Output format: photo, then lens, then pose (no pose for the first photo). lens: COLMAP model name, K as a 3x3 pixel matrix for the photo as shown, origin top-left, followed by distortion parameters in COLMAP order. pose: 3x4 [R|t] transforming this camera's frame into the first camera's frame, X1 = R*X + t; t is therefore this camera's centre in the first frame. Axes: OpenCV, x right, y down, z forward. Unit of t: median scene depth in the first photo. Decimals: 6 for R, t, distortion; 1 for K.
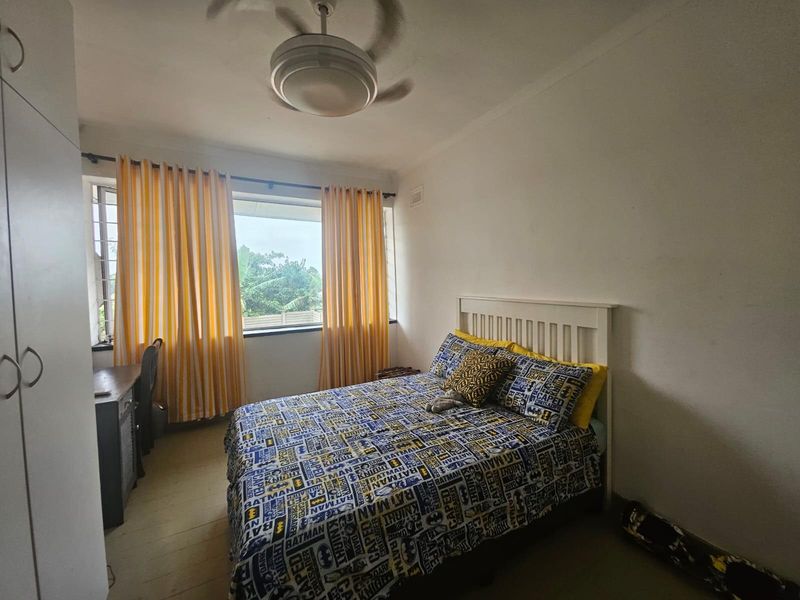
lens RADIAL K [[315.9, 0, 398.2], [0, 315.9, 294.7], [0, 0, 1]] dist [-0.001883, -0.000836]
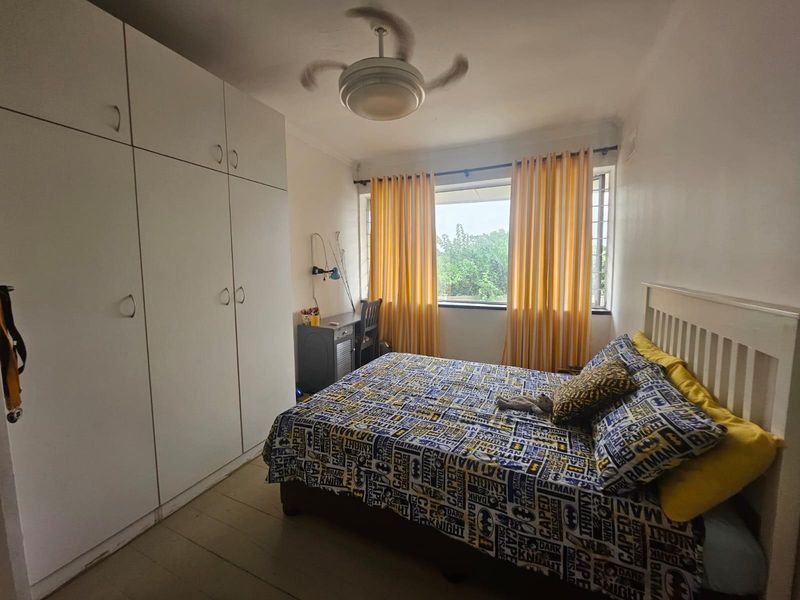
lens RADIAL K [[315.9, 0, 397.7], [0, 315.9, 296.4], [0, 0, 1]] dist [-0.001883, -0.000836]
pose [[0.594373, 0.094705, -0.798593, 0.680337], [-0.041444, 0.995329, 0.087190, -0.006984], [0.803121, -0.018726, 0.595522, 0.254970]]
